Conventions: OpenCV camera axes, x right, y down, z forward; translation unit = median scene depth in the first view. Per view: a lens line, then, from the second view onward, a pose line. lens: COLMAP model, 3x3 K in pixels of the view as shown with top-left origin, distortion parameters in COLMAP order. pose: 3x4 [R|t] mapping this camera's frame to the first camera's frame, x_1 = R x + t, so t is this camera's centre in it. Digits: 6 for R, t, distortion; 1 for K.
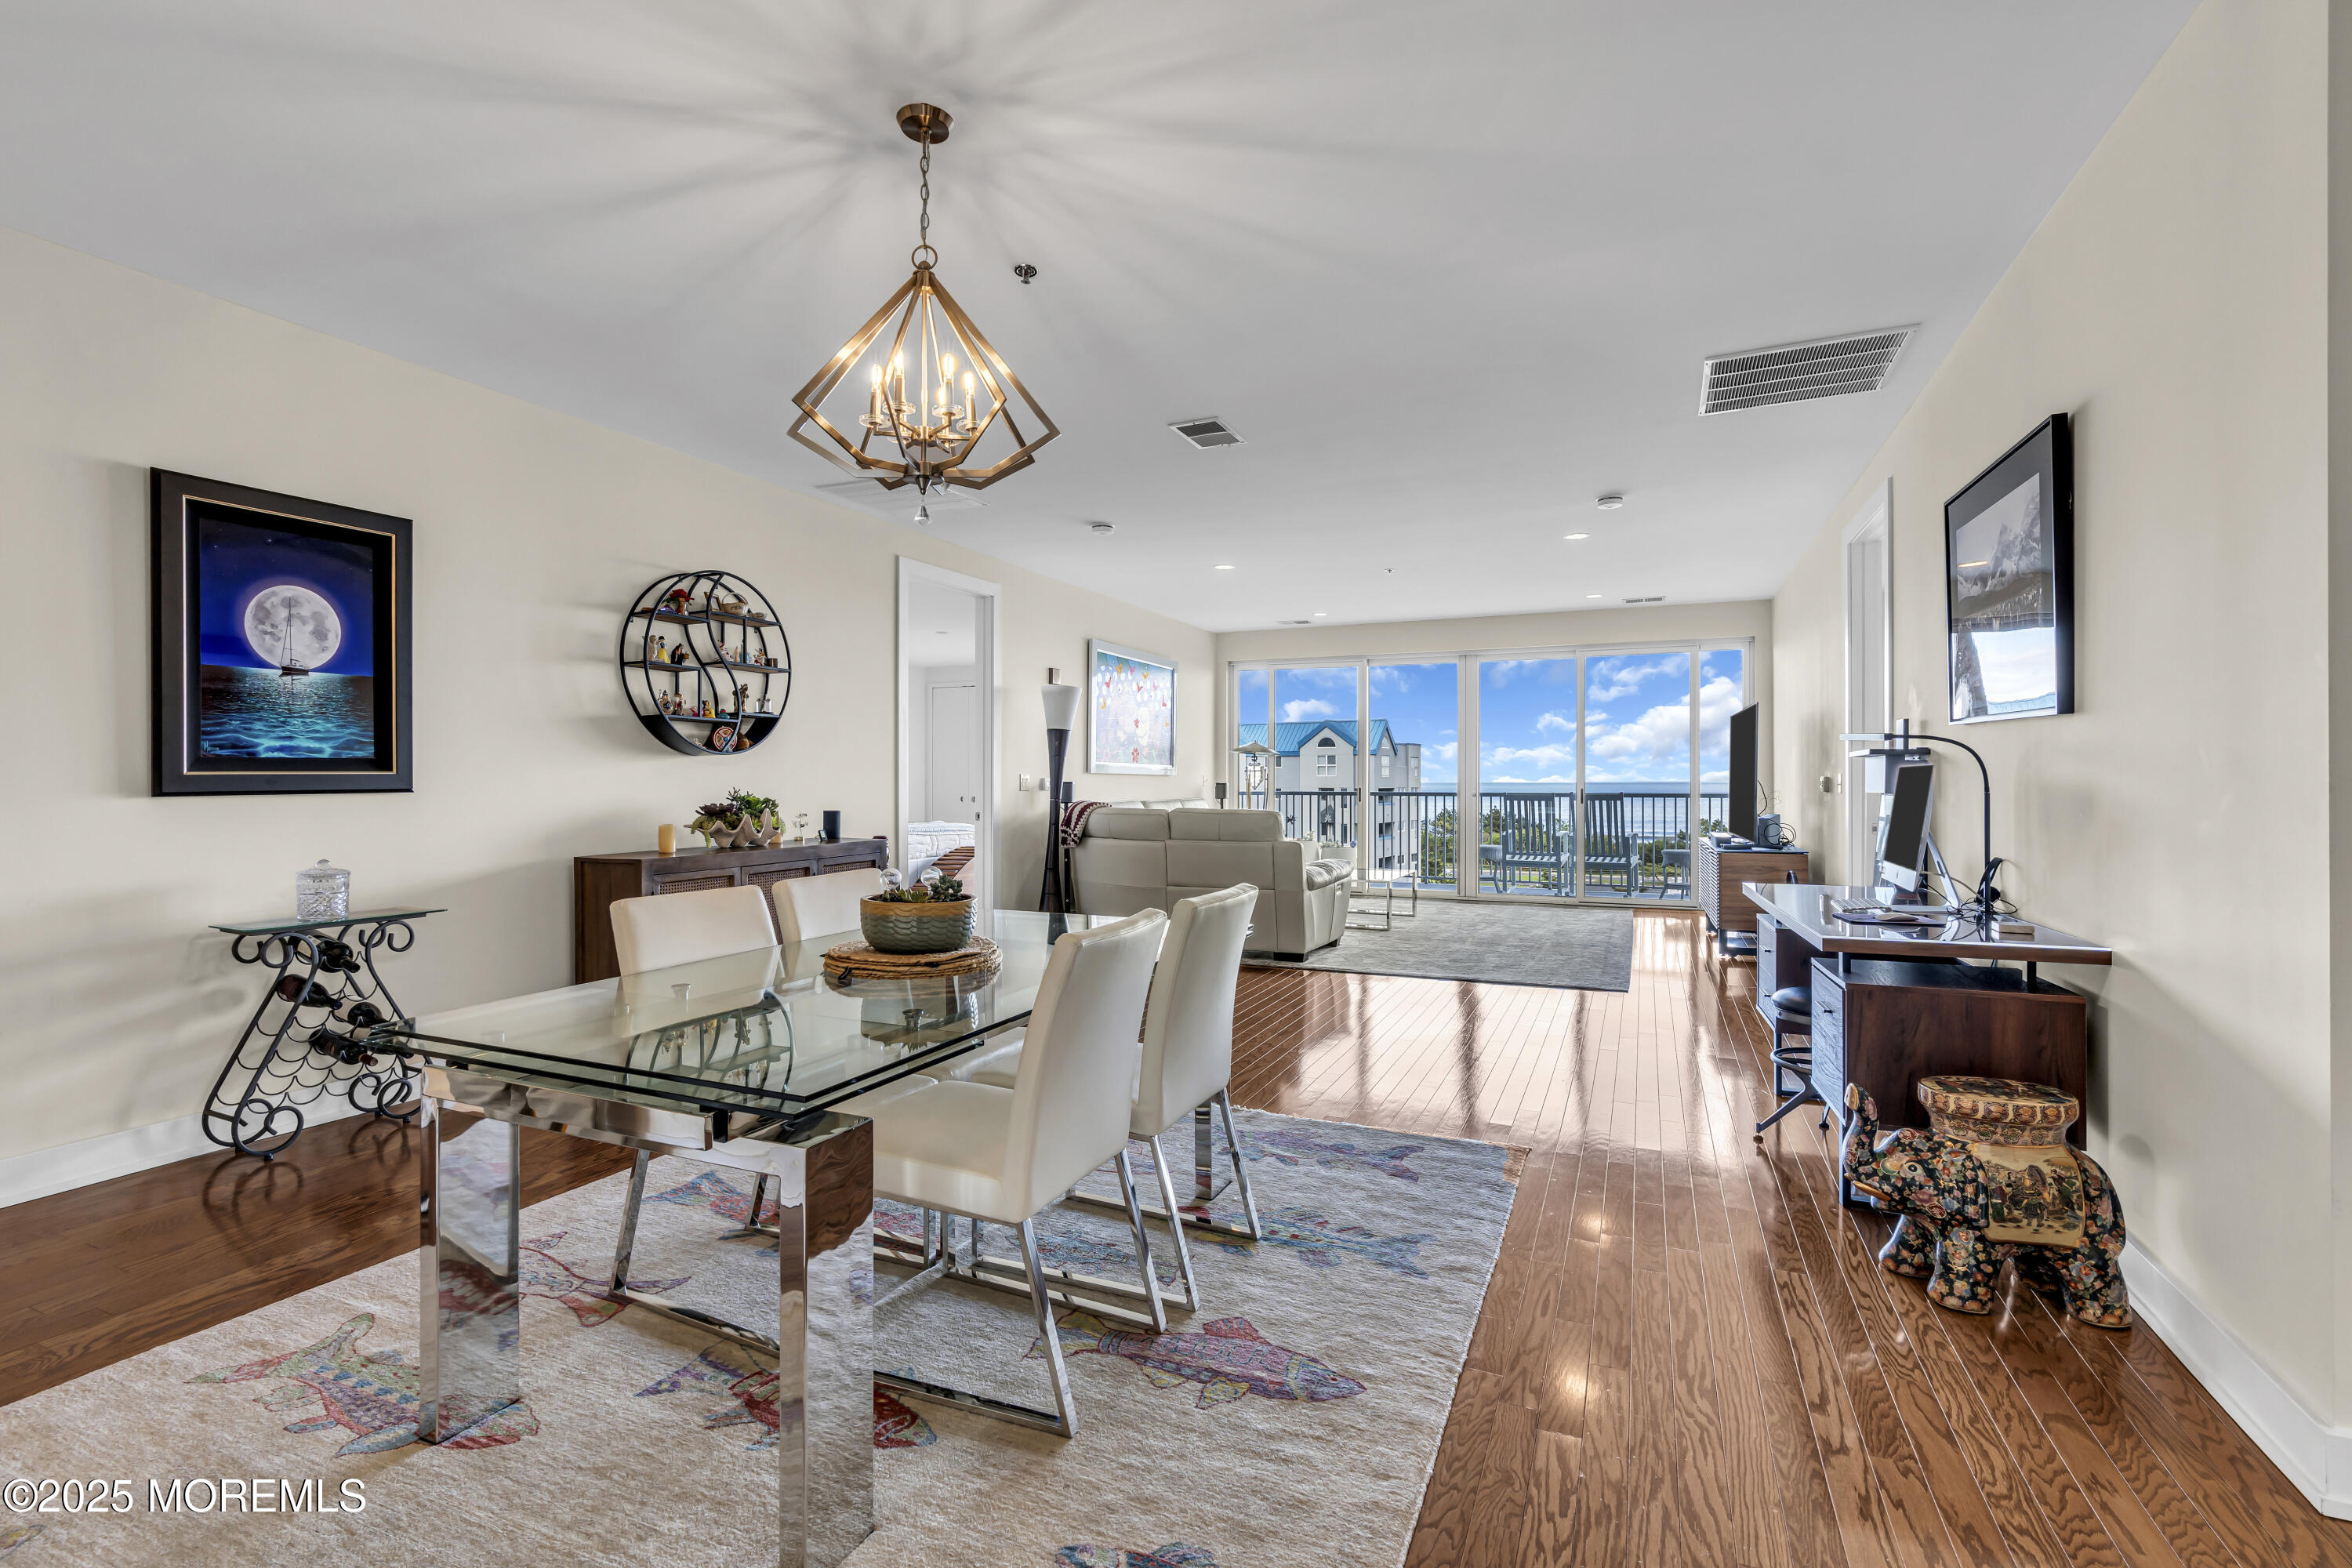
lens RADIAL K [[1060.0, 0, 1179.9], [0, 1060.0, 776.4], [0, 0, 1]] dist [-0.001644, 0.001647]
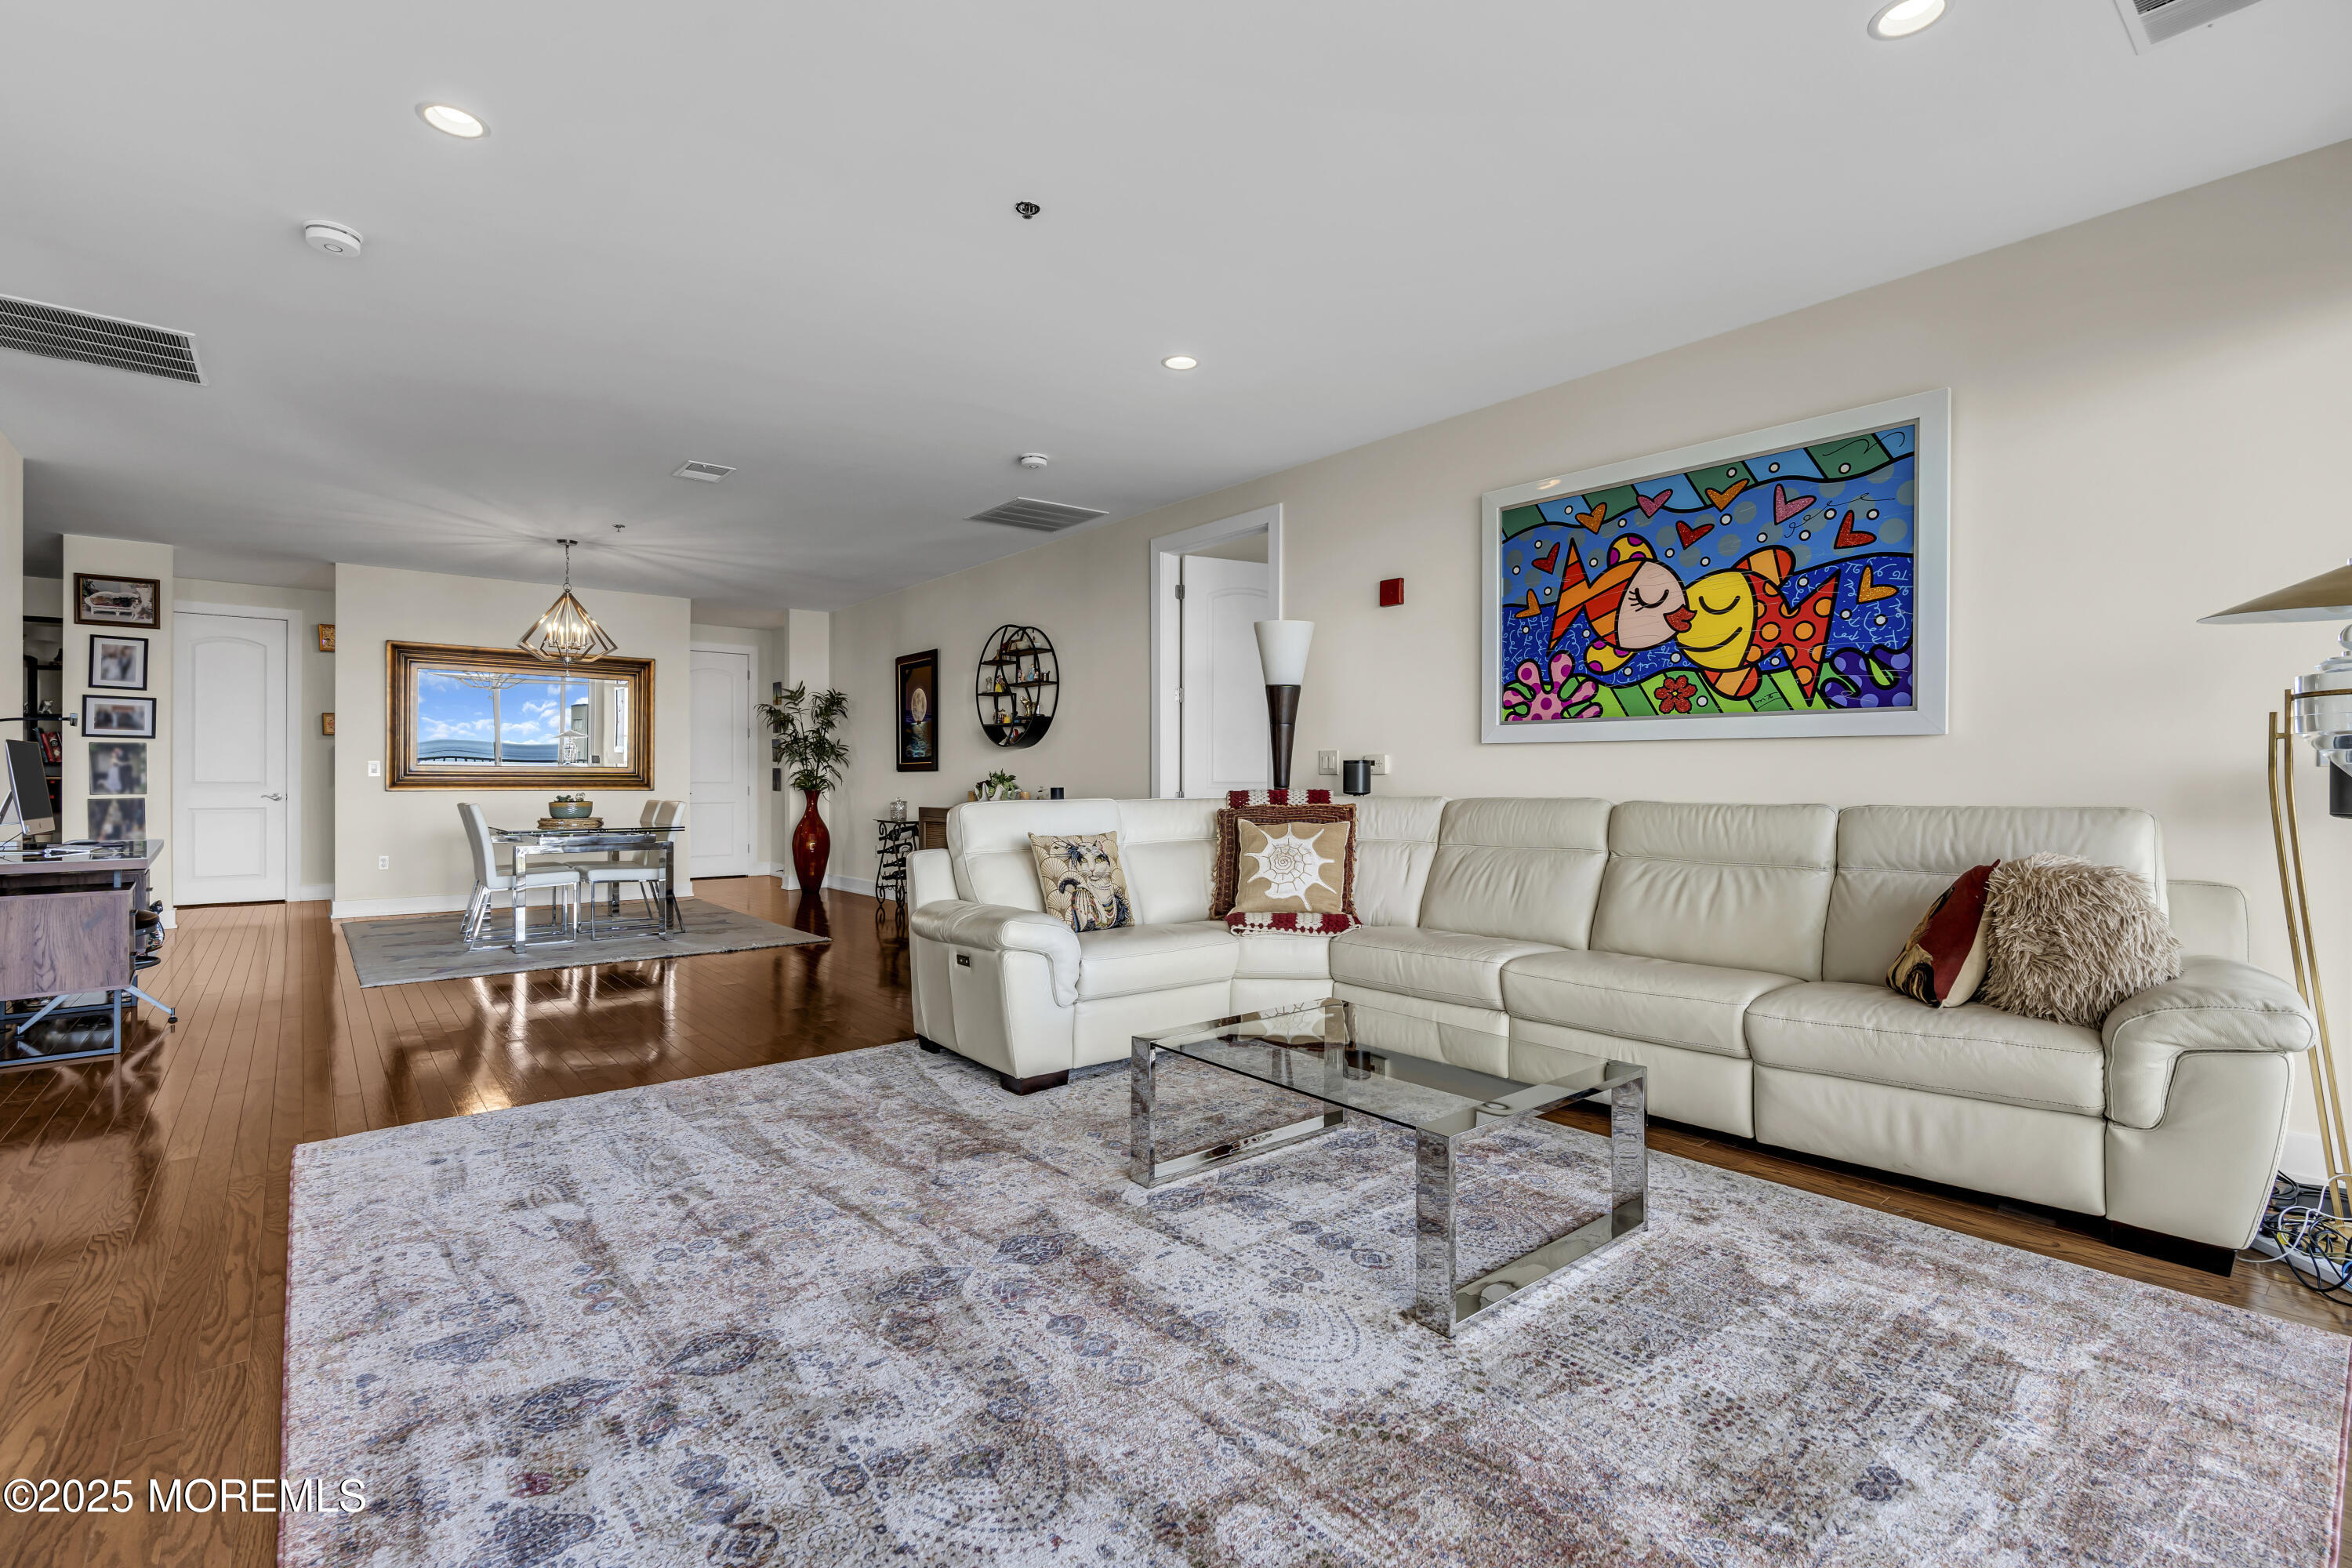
lens RADIAL K [[1052.4, 0, 1176.9], [0, 1052.4, 772.4], [0, 0, 1]] dist [-0.007027, 0.004724]
pose [[-0.444974, -0.006197, -0.895522, 0.780384], [0.000981, 0.999972, -0.007407, 0.025837], [0.895543, -0.004174, -0.444955, 1.832829]]
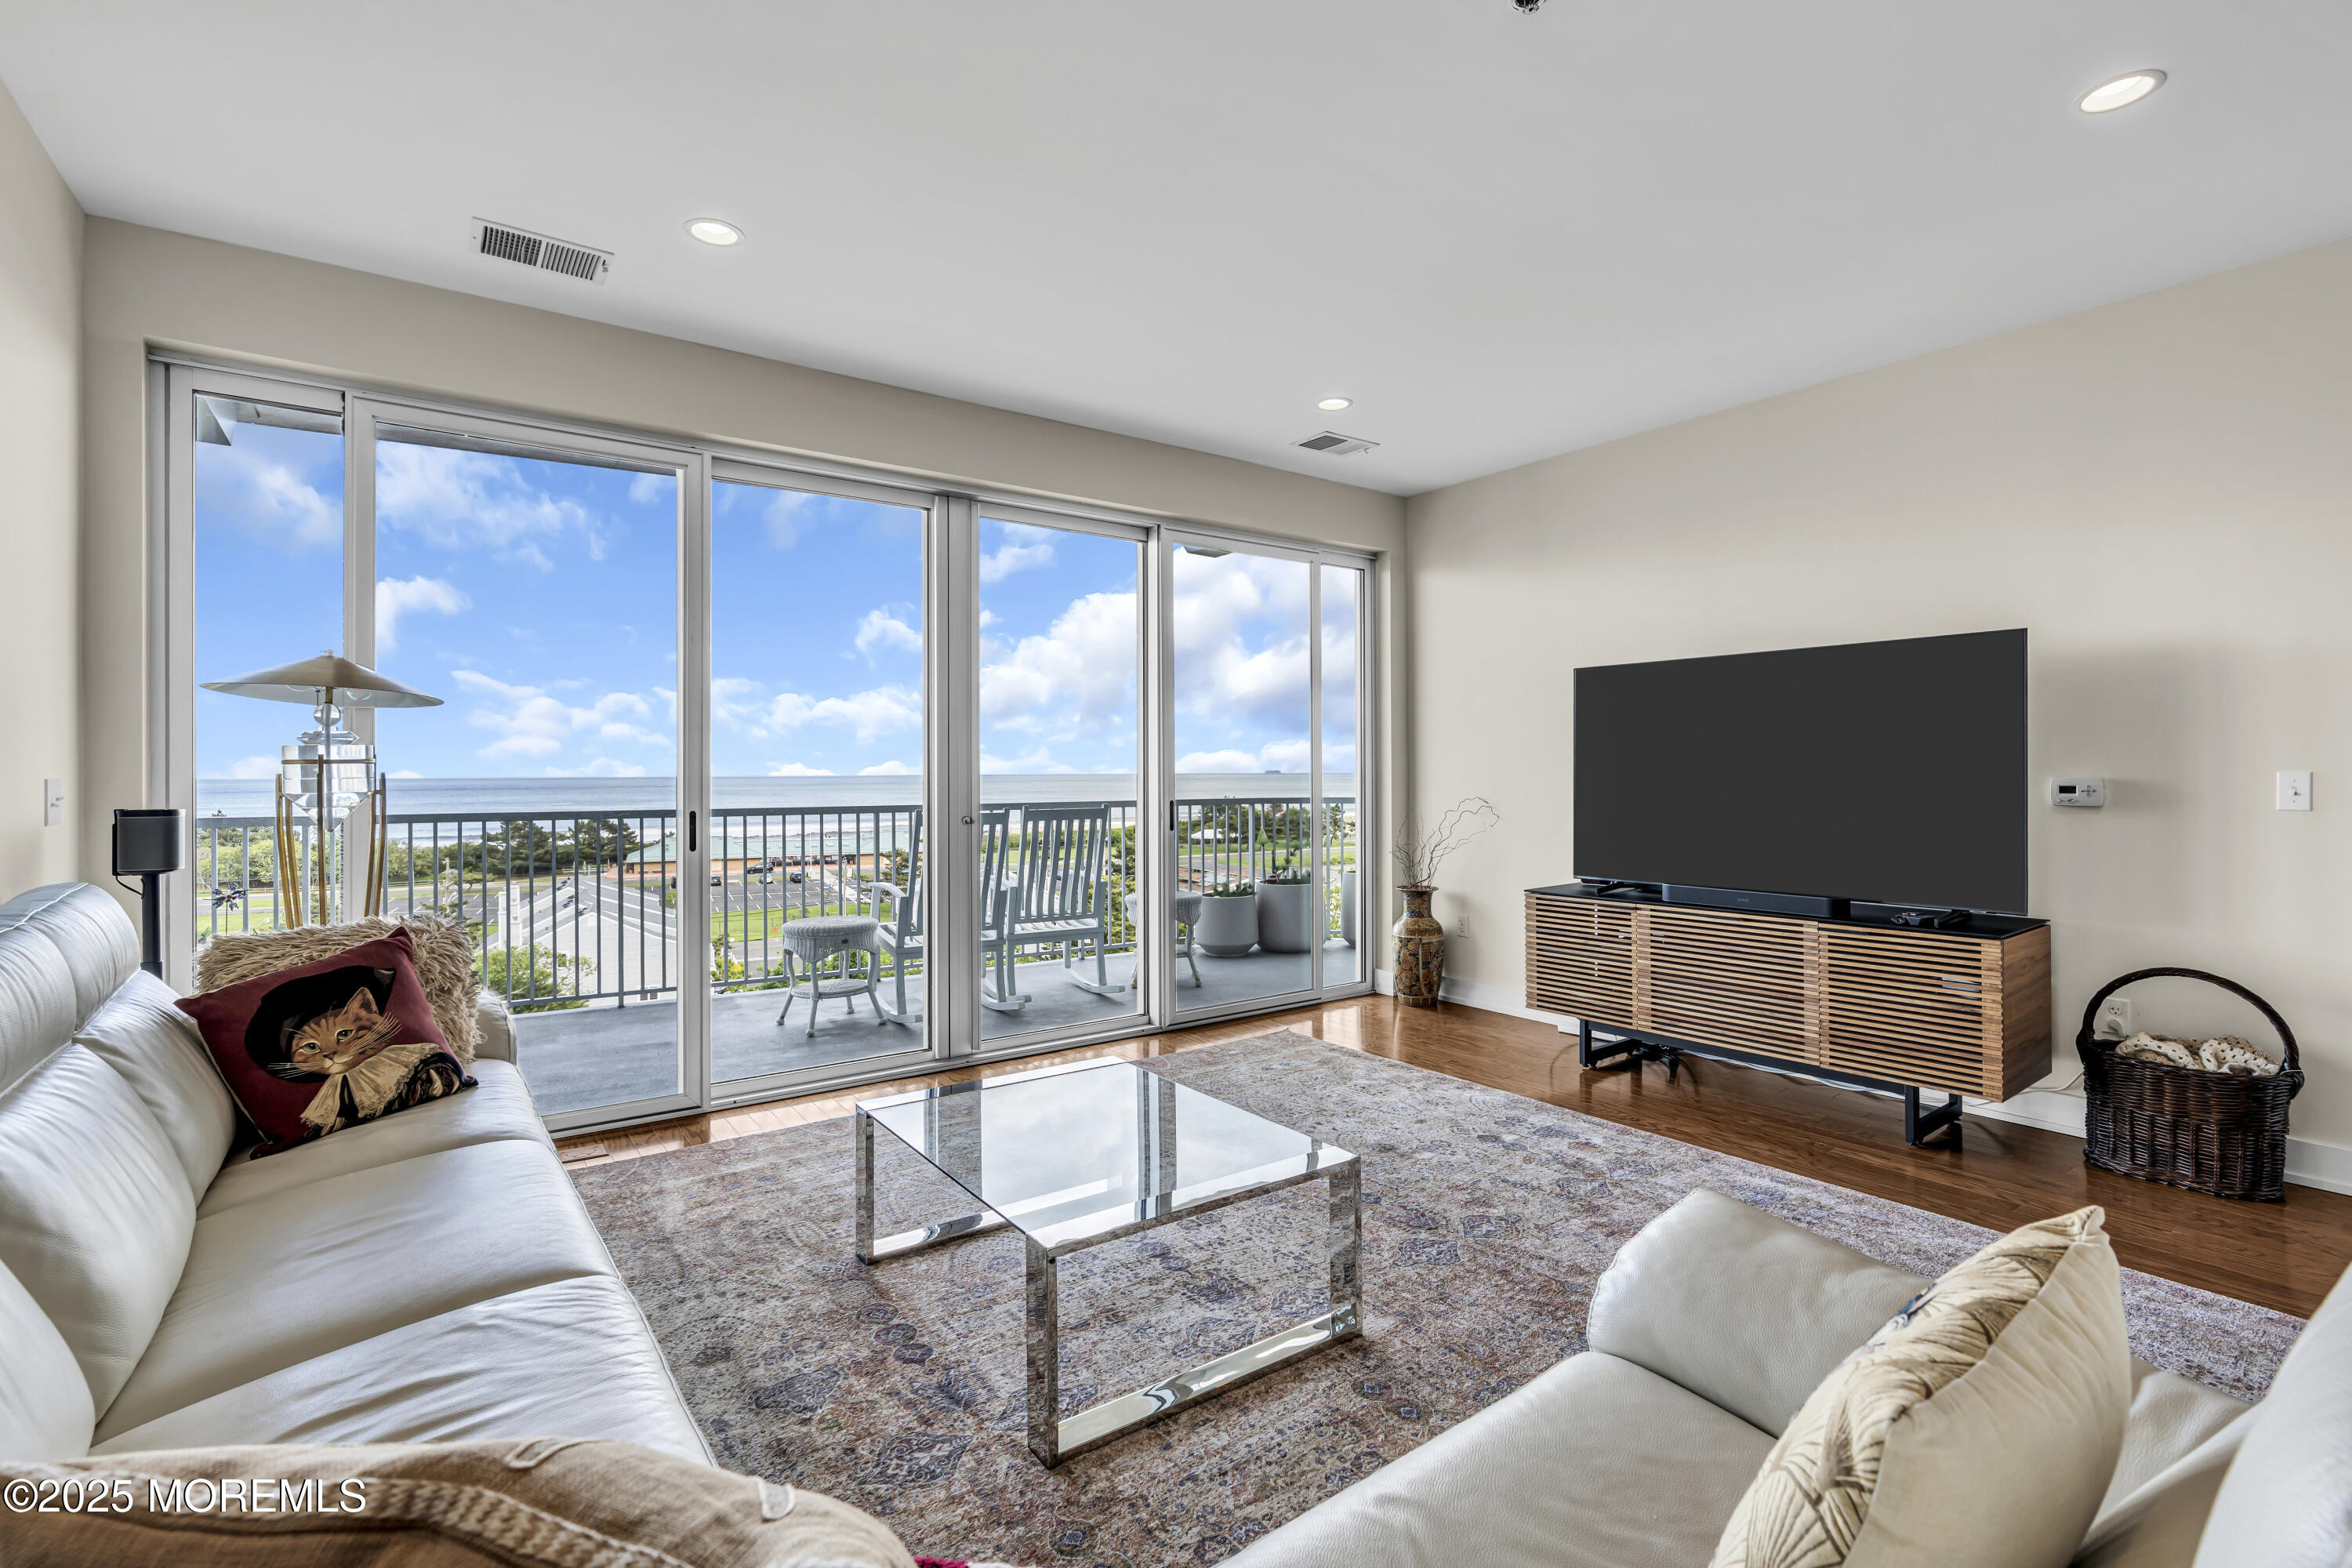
lens RADIAL K [[1060.0, 0, 1179.9], [0, 1060.0, 776.4], [0, 0, 1]] dist [-0.001644, 0.001647]
pose [[0.512553, -0.007153, 0.858626, -0.105803], [0.003565, 0.999974, 0.006202, -0.005304], [-0.858648, -0.000118, 0.512565, 1.407216]]
